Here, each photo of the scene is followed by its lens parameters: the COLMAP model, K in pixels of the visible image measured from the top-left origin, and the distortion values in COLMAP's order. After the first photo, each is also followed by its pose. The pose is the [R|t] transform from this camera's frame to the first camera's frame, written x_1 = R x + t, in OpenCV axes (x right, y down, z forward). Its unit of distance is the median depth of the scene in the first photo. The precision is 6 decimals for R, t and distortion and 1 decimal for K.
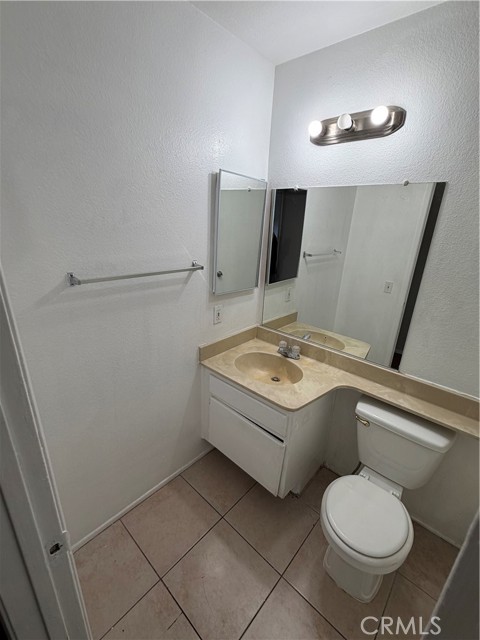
lens RADIAL K [[279.4, 0, 239.1], [0, 279.4, 318.5], [0, 0, 1]] dist [-0.005268, -0.000286]
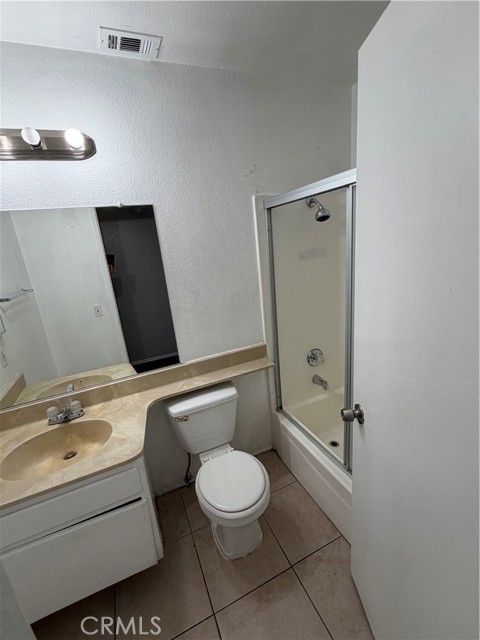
lens RADIAL K [[279.4, 0, 240.6], [0, 279.4, 319.4], [0, 0, 1]] dist [-0.005268, -0.000286]
pose [[0.392652, -0.319724, 0.862323, -0.229038], [0.407524, 0.901037, 0.148515, -0.038764], [-0.824469, 0.293103, 0.484089, 0.156006]]
